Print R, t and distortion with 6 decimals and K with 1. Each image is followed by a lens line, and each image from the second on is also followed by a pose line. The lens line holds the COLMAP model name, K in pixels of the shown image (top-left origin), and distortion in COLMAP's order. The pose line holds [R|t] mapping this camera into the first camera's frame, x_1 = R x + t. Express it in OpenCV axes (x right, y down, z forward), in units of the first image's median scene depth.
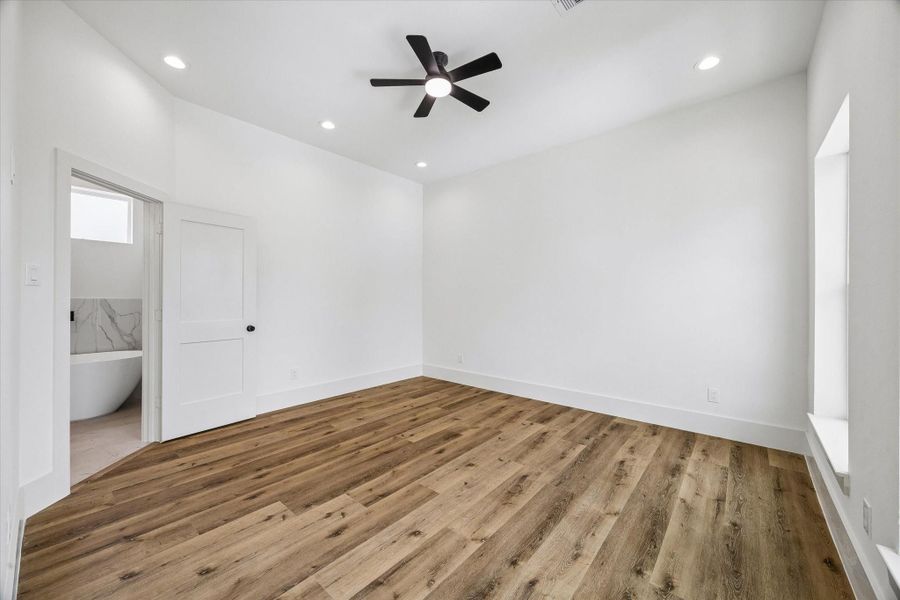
lens RADIAL K [[349.6, 0, 450.8], [0, 349.6, 297.8], [0, 0, 1]] dist [0.002859, -0.000767]
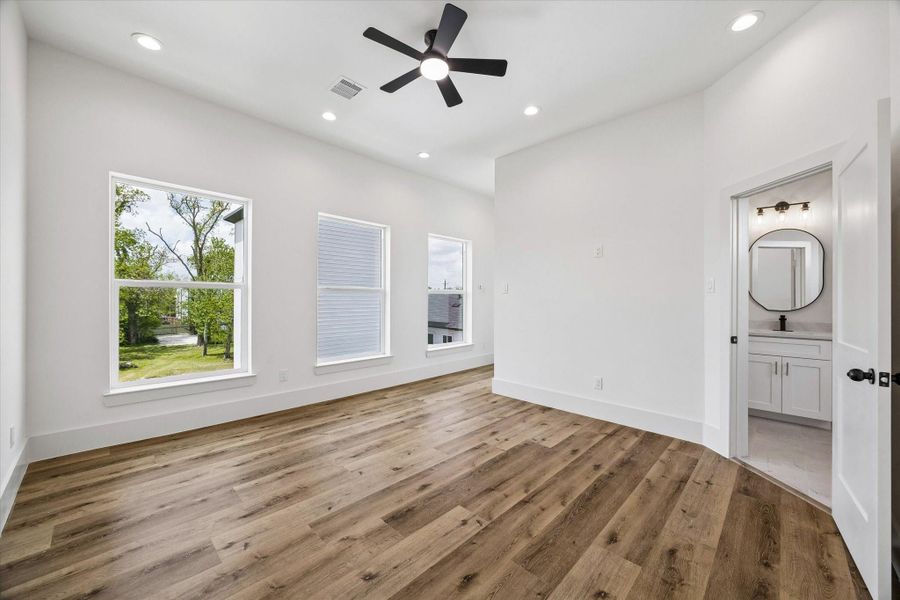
lens RADIAL K [[349.6, 0, 449.0], [0, 349.6, 299.7], [0, 0, 1]] dist [0.002859, -0.000767]
pose [[-0.997844, -0.015327, 0.063821, -0.149135], [-0.015275, 0.999882, 0.001303, 0.007187], [-0.063834, 0.000325, -0.997961, 2.045255]]
